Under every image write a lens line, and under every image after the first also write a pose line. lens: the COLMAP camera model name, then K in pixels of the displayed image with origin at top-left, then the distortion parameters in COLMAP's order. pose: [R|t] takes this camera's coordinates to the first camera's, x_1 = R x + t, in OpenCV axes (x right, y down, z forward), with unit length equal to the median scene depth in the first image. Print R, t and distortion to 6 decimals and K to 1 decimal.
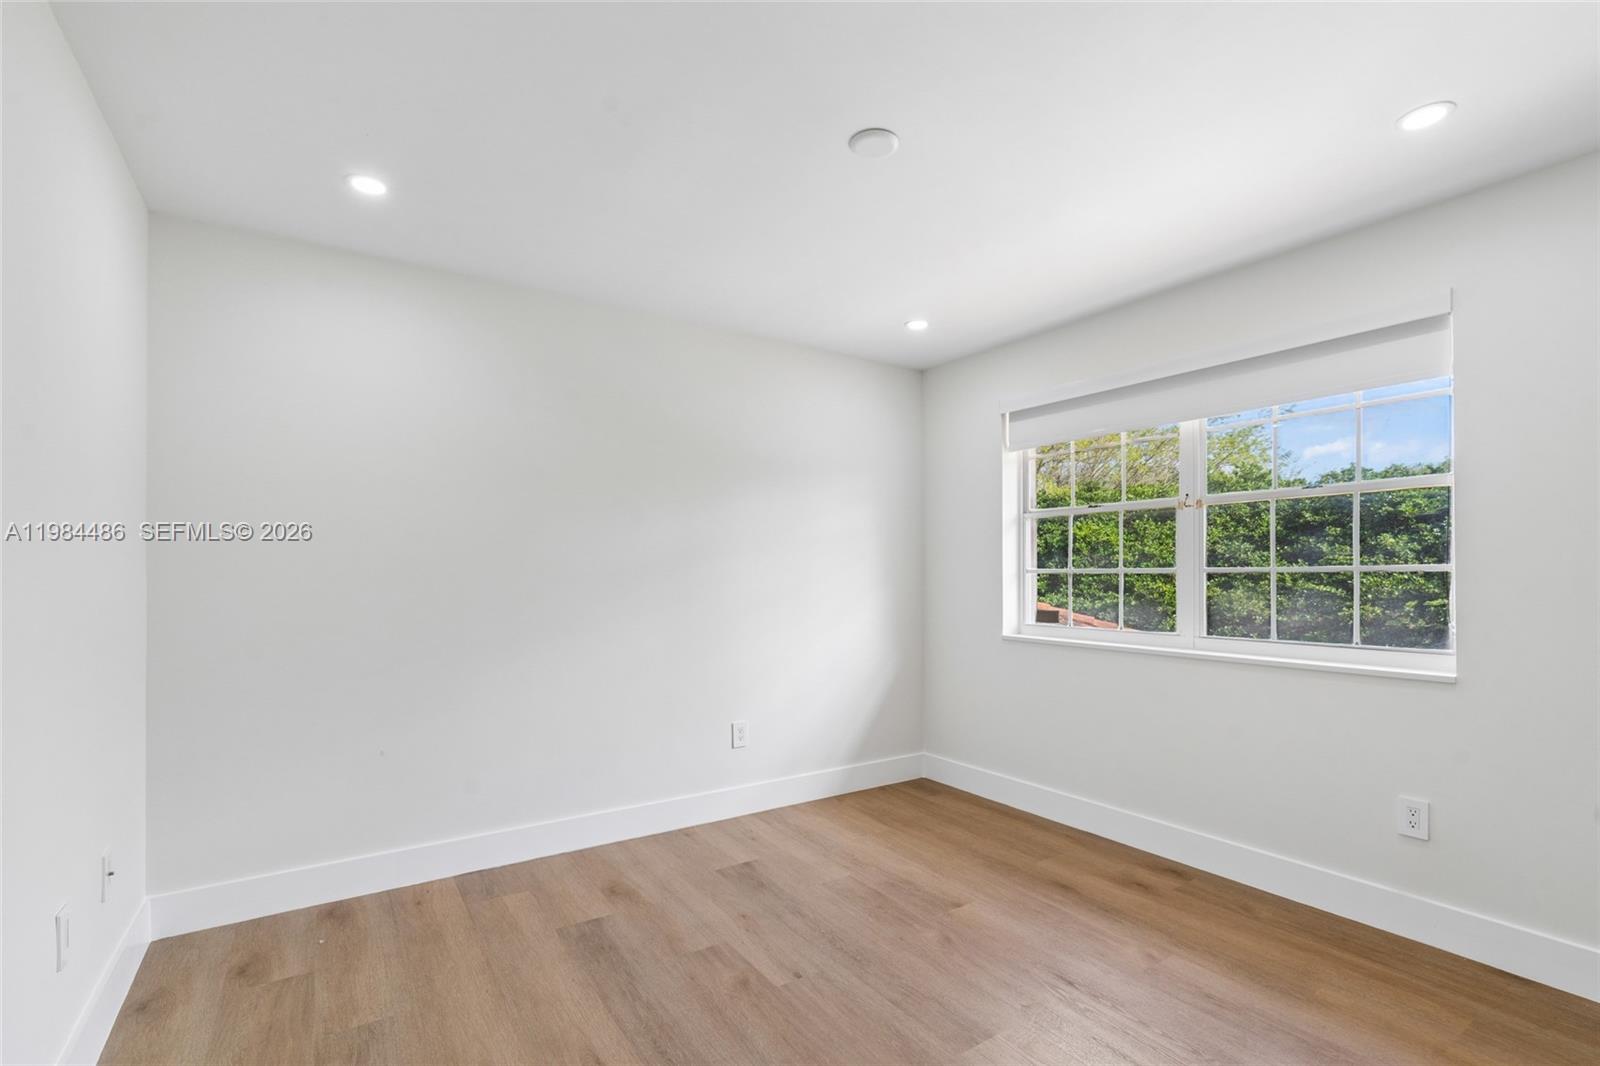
lens RADIAL K [[736.9, 0, 802.8], [0, 736.9, 565.0], [0, 0, 1]] dist [-0.000059, 0.000176]
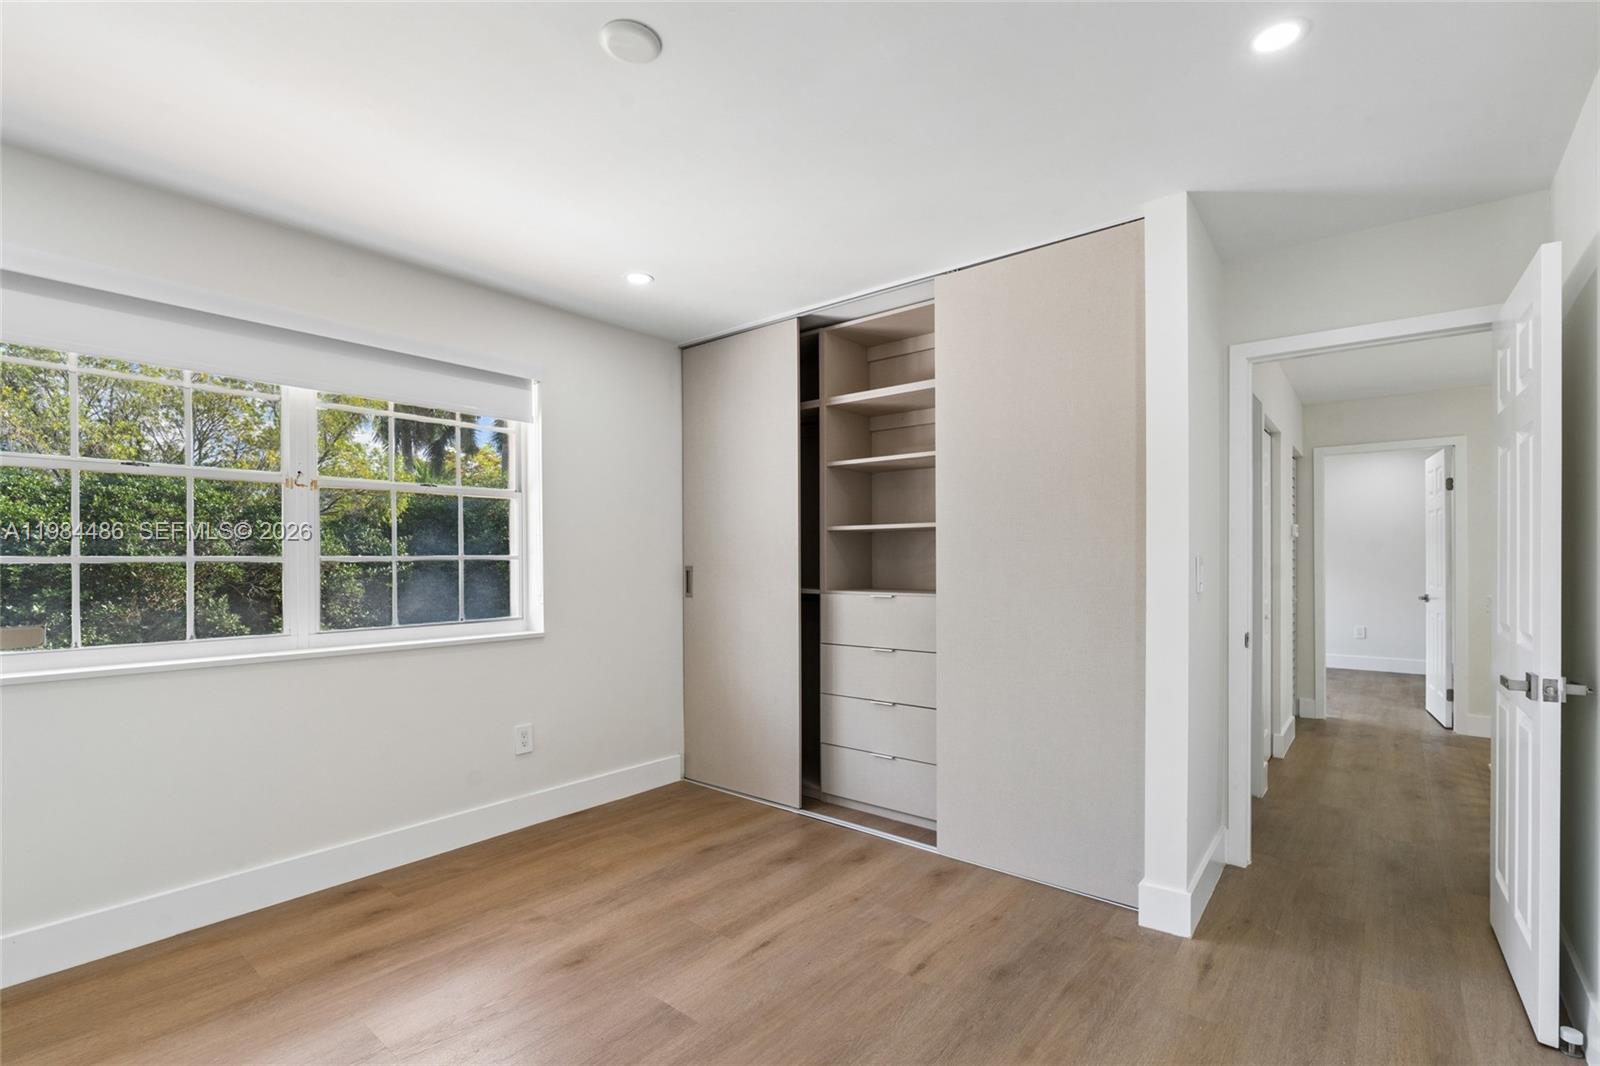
lens RADIAL K [[736.9, 0, 802.8], [0, 736.9, 565.0], [0, 0, 1]] dist [-0.000059, 0.000176]
pose [[-0.300347, -0.002424, 0.953827, -0.561928], [-0.007645, 0.999971, 0.000134, 0.011000], [-0.953800, -0.007252, -0.300356, 0.804419]]
